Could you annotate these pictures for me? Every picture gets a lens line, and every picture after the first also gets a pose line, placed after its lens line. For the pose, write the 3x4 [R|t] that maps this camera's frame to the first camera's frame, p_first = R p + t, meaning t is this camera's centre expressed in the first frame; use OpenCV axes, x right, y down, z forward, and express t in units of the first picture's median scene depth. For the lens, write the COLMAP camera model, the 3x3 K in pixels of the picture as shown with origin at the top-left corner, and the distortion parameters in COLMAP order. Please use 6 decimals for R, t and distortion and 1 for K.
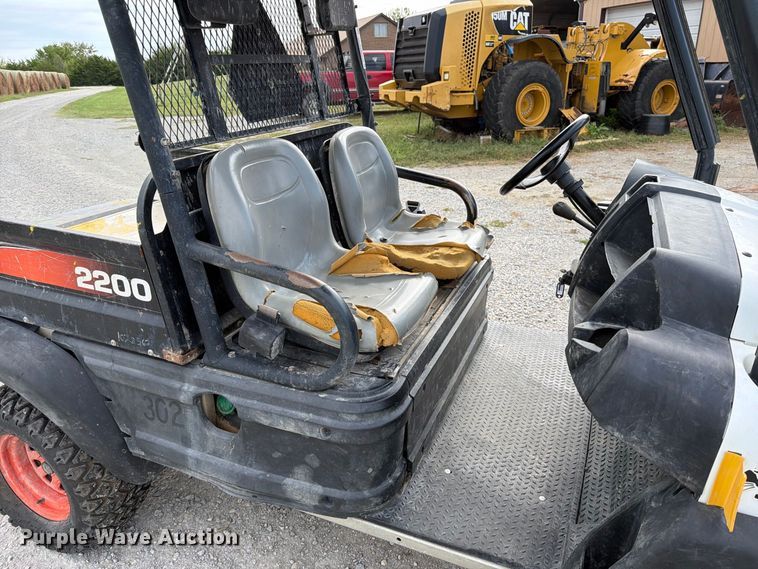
lens RADIAL K [[525.8, 0, 375.4], [0, 525.8, 282.5], [0, 0, 1]] dist [0.039339, -0.051364]
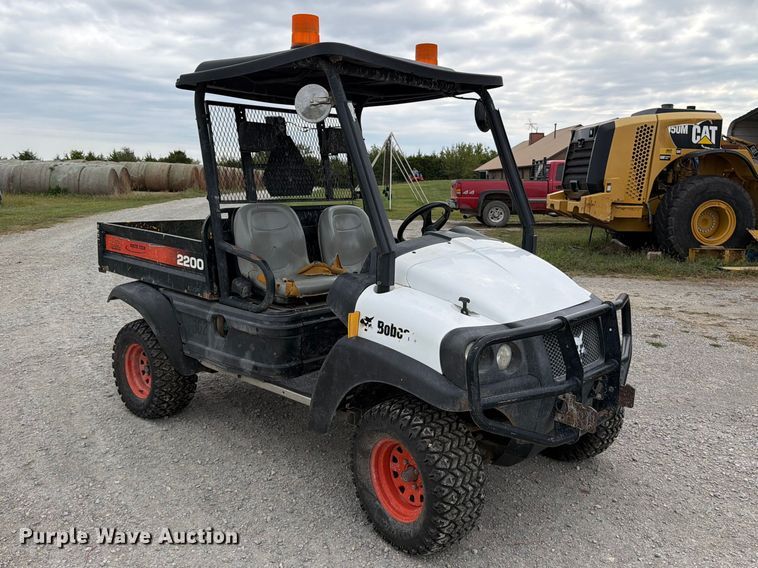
lens RADIAL K [[653.9, 0, 402.4], [0, 653.9, 291.0], [0, 0, 1]] dist [0.080060, -0.110863]
pose [[0.949874, 0.091014, -0.299091, 0.152827], [-0.151701, 0.970692, -0.186399, 0.065817], [0.273361, 0.222428, 0.935842, -0.166623]]
